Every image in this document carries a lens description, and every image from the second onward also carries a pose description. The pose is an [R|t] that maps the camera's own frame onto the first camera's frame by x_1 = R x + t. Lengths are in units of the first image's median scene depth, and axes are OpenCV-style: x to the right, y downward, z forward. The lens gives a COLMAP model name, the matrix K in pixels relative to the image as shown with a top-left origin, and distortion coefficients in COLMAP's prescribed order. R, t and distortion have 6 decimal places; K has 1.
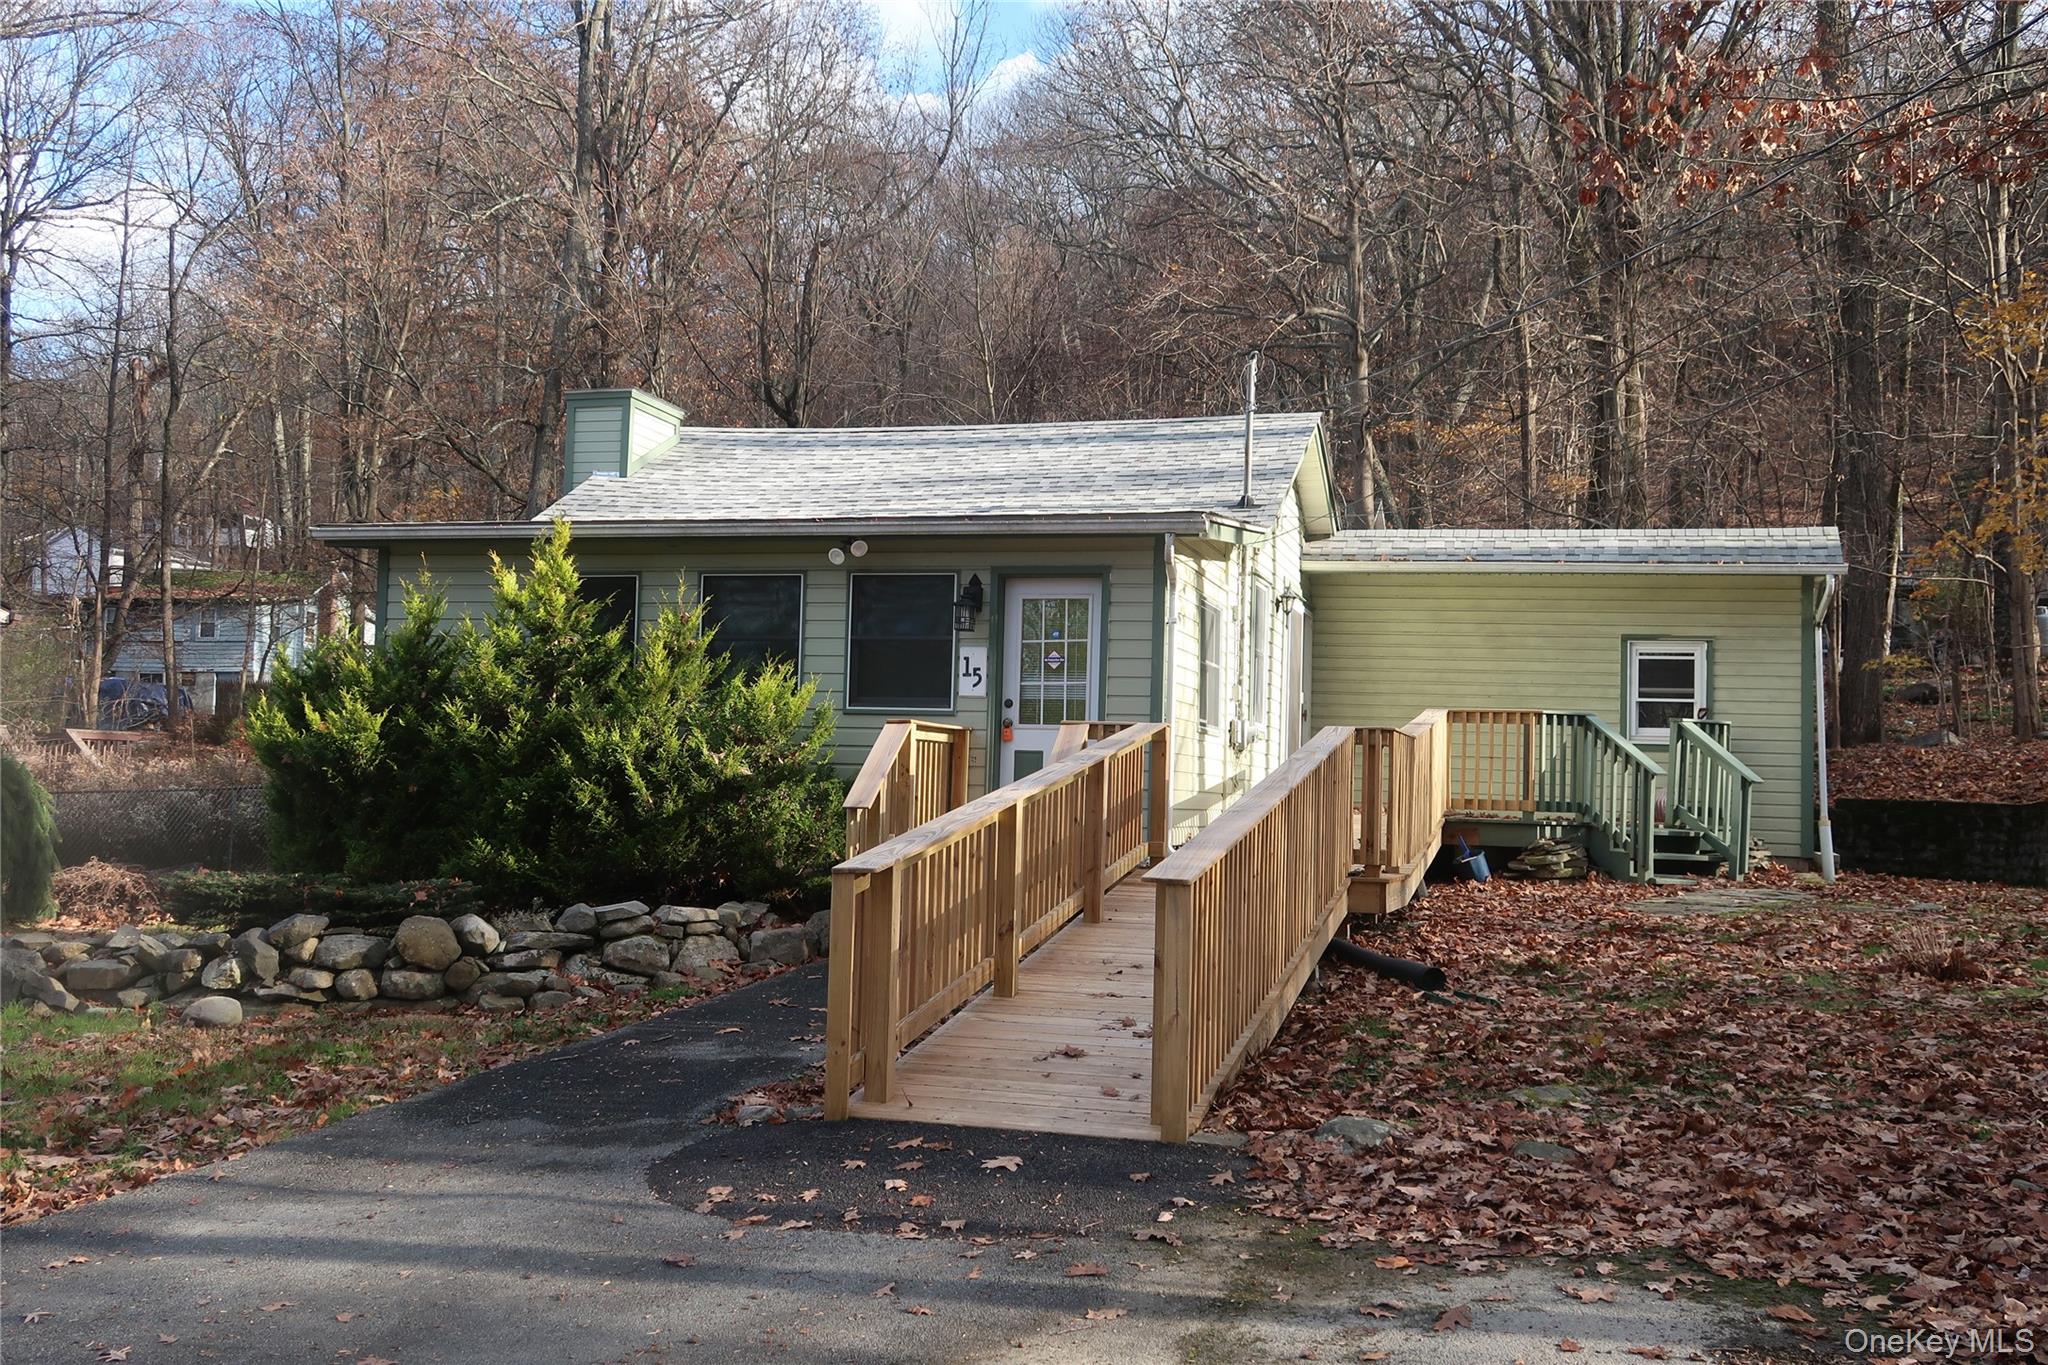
lens RADIAL K [[1486.5, 0, 1025.0], [0, 1486.5, 692.8], [0, 0, 1]] dist [-0.002151, -0.001384]
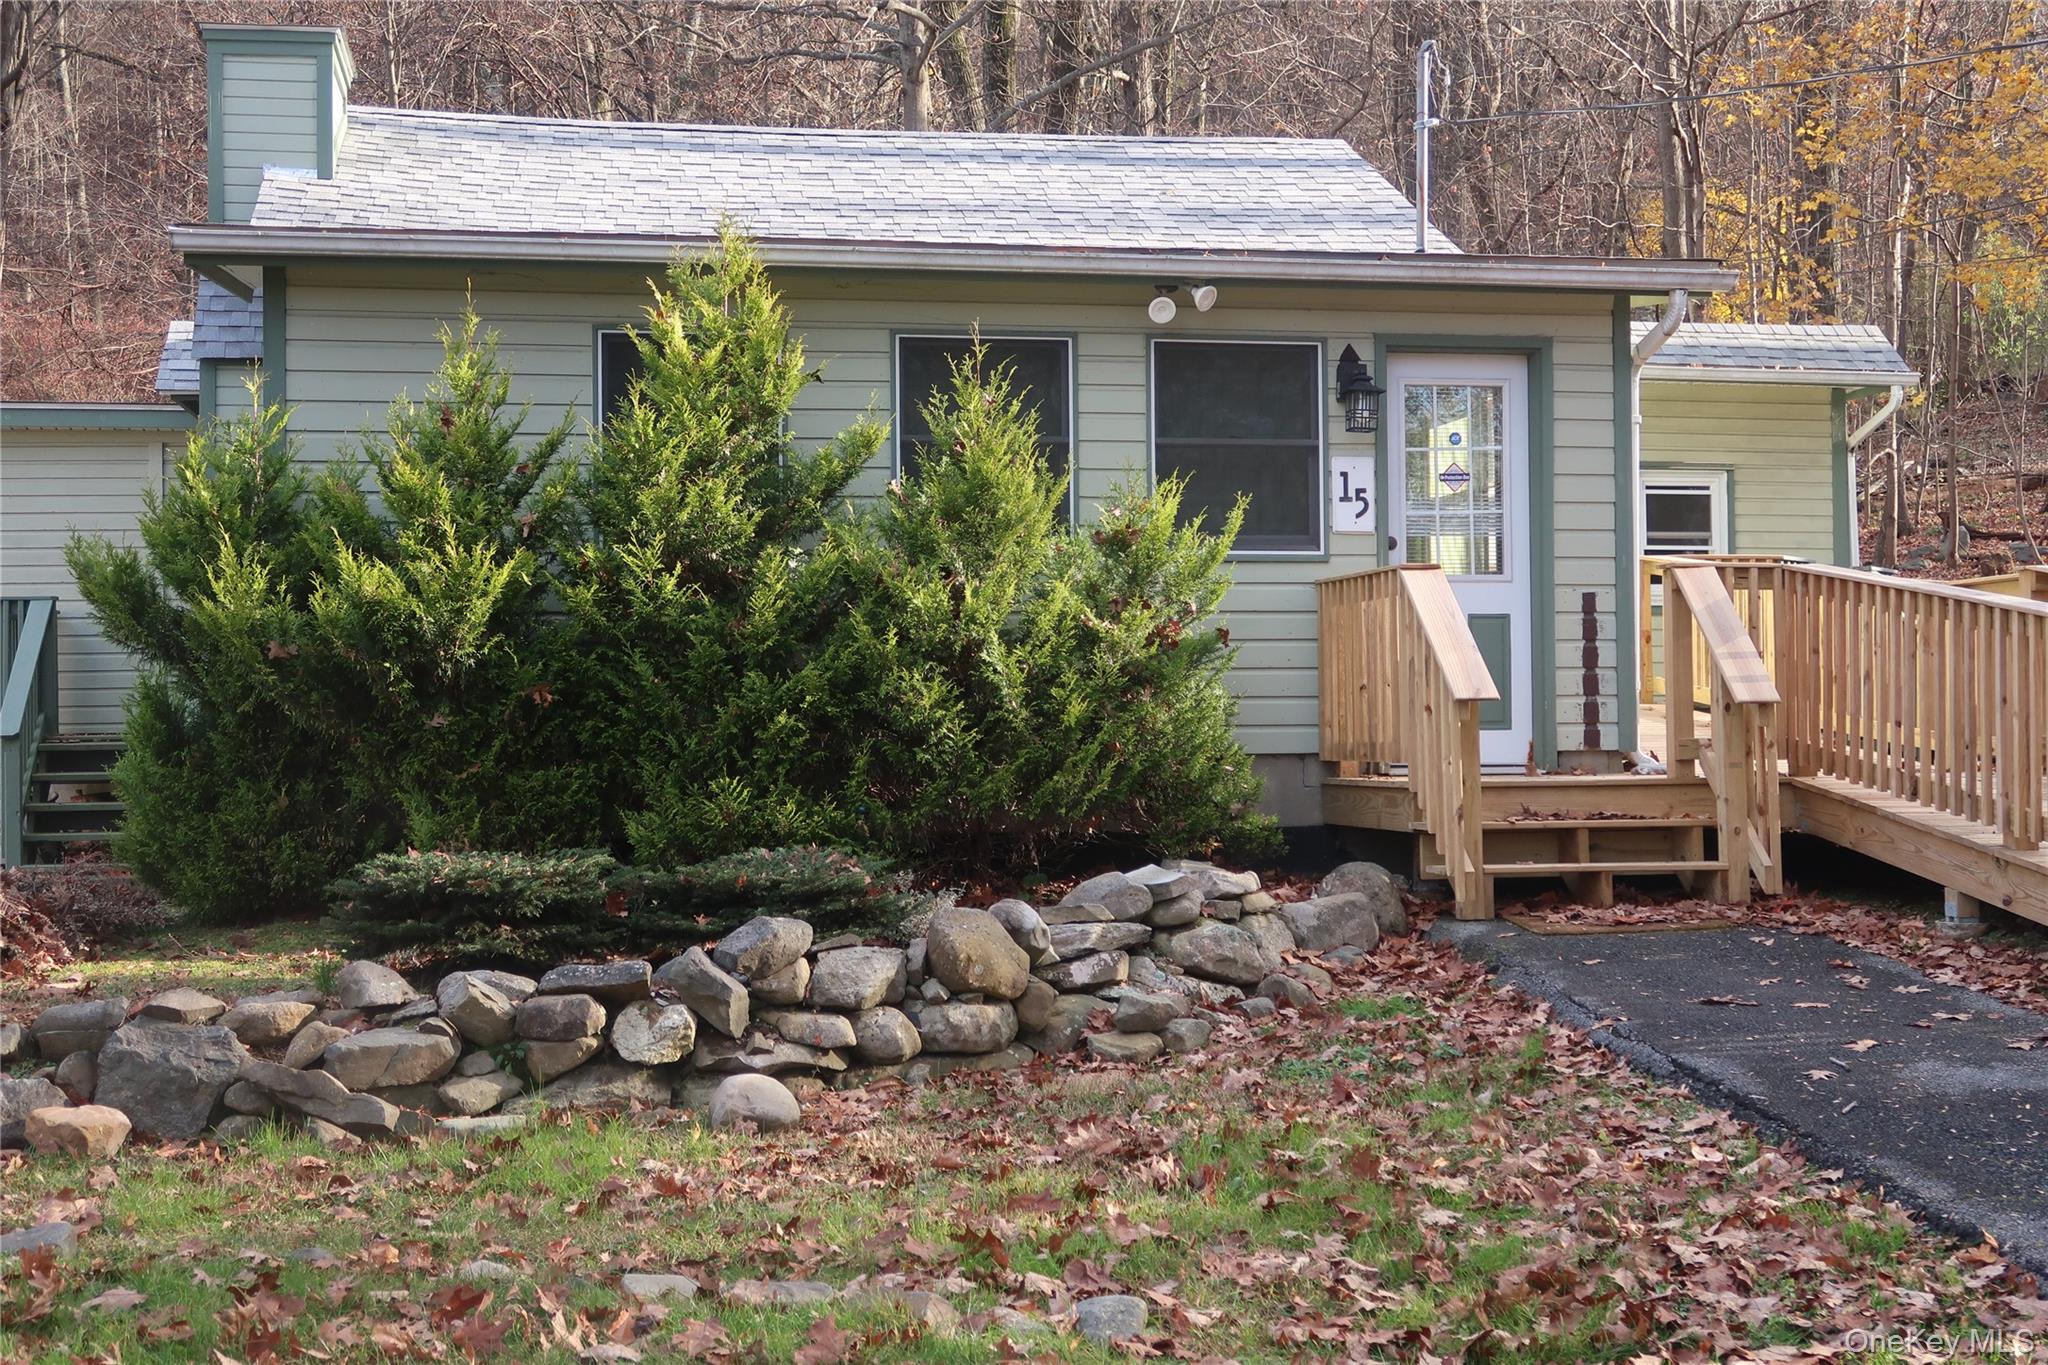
lens RADIAL K [[2114.7, 0, 1023.7], [0, 2114.7, 676.6], [0, 0, 1]] dist [-0.010776, 0.000000]
pose [[0.942092, -0.026409, 0.334312, -0.489794], [0.007368, 0.998284, 0.058095, 0.010807], [-0.335273, -0.052268, 0.940670, 0.173037]]
